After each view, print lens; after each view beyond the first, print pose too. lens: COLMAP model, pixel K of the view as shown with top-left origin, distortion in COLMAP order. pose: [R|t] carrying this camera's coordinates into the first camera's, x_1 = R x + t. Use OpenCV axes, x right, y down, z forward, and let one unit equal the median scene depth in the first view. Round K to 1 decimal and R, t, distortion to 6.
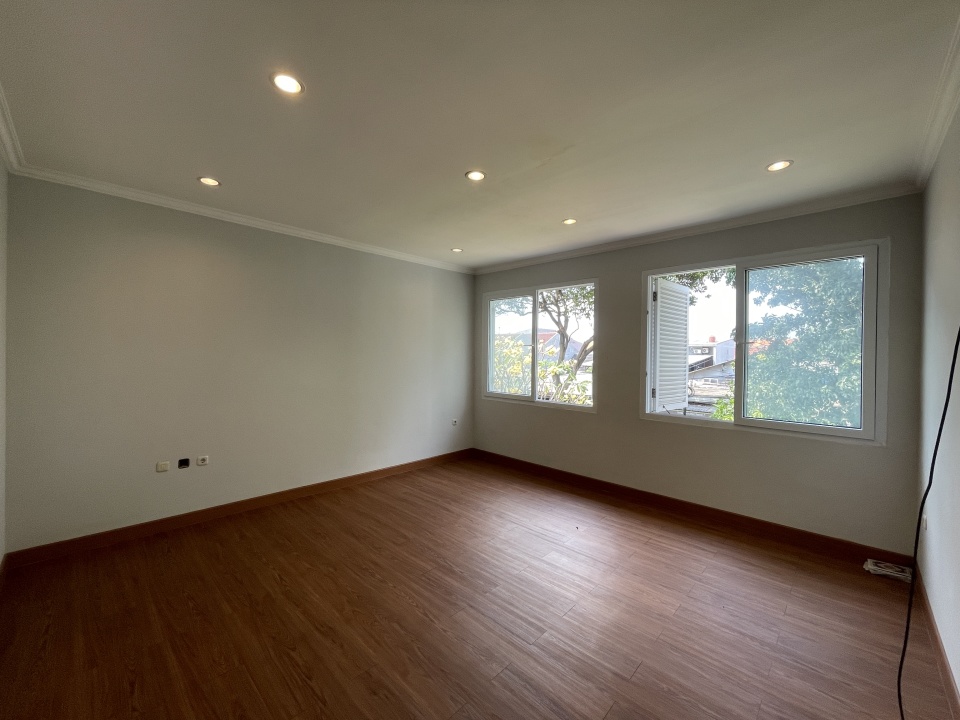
lens RADIAL K [[388.2, 0, 479.7], [0, 388.2, 357.2], [0, 0, 1]] dist [0.000018, -0.001728]
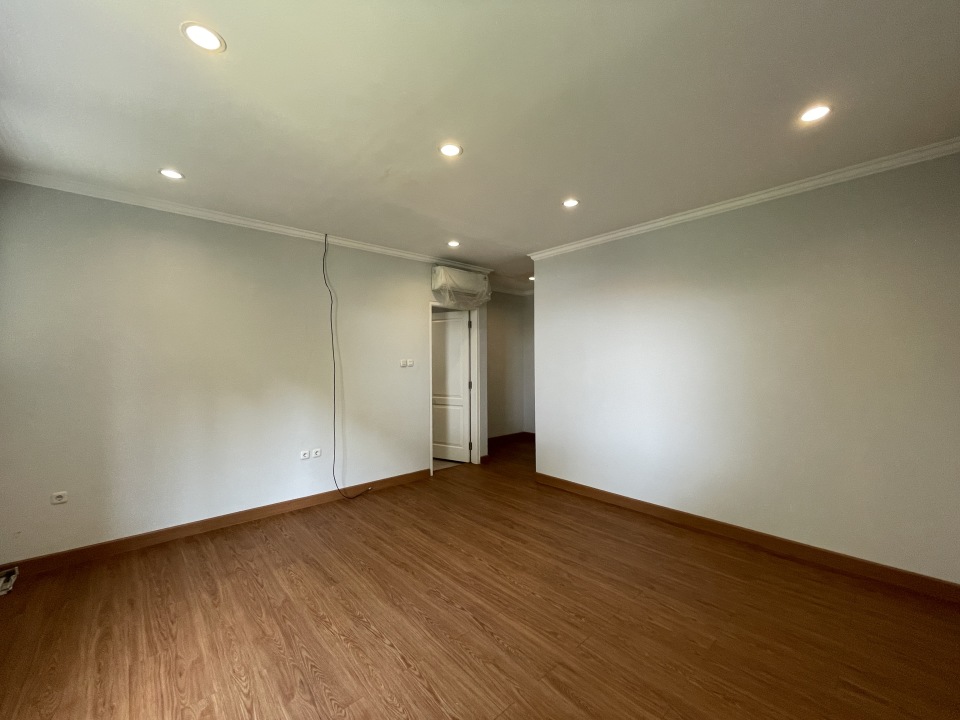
lens RADIAL K [[388.2, 0, 480.2], [0, 388.2, 359.4], [0, 0, 1]] dist [0.000018, -0.001728]
pose [[-0.997788, -0.008593, 0.065924, -0.152069], [-0.008025, 0.999928, 0.008885, 0.000506], [-0.065996, 0.008337, -0.997785, 2.037451]]
